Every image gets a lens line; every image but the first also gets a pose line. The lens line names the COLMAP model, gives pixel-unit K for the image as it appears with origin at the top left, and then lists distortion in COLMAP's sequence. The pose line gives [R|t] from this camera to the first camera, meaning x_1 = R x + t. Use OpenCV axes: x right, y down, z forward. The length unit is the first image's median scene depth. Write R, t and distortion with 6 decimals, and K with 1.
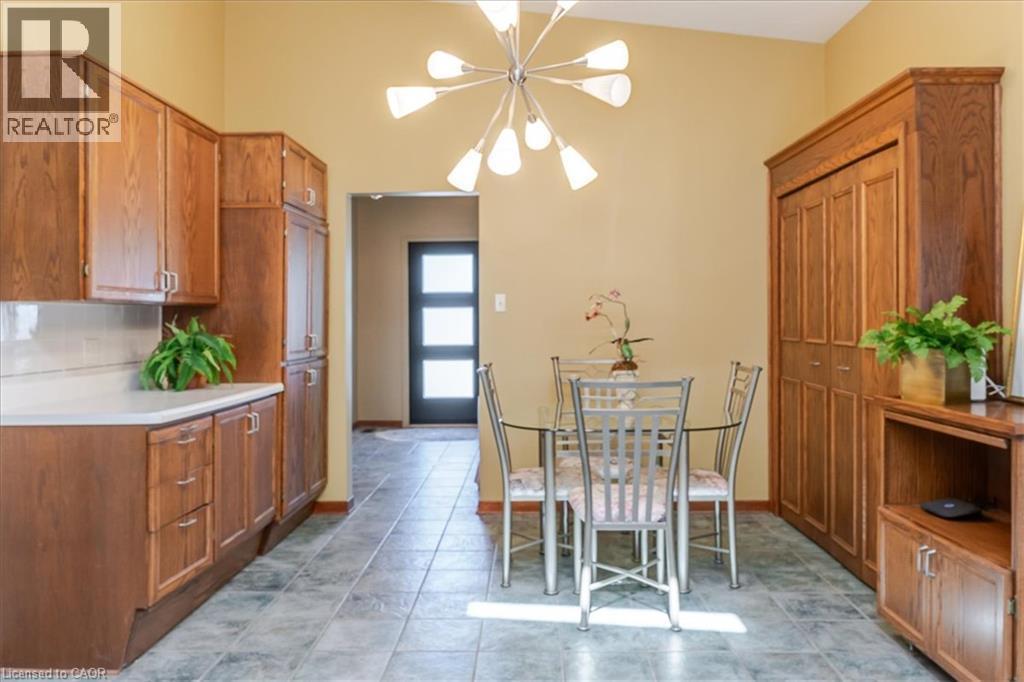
lens RADIAL K [[806.7, 0, 513.9], [0, 806.7, 323.2], [0, 0, 1]] dist [0.001040, 0.002543]
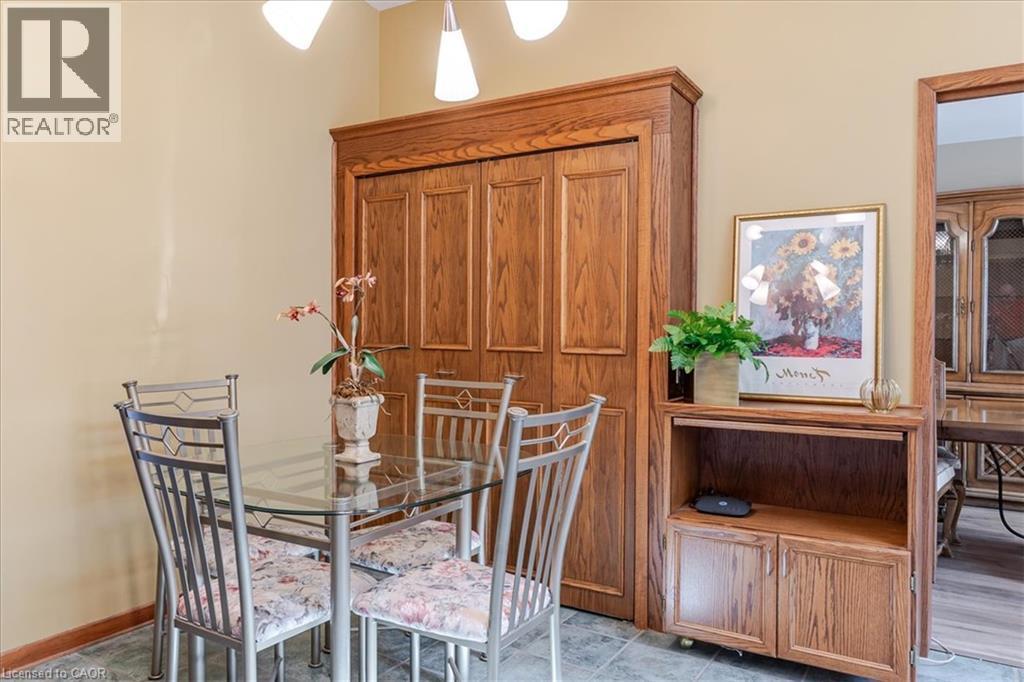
lens RADIAL K [[767.5, 0, 512.0], [0, 767.5, 341.0], [0, 0, 1]] dist [-0.002994, -0.001361]
pose [[0.523287, -0.008543, 0.852114, -0.356973], [-0.002873, 0.999926, 0.011790, 0.006231], [-0.852152, -0.008618, 0.523224, 0.593031]]
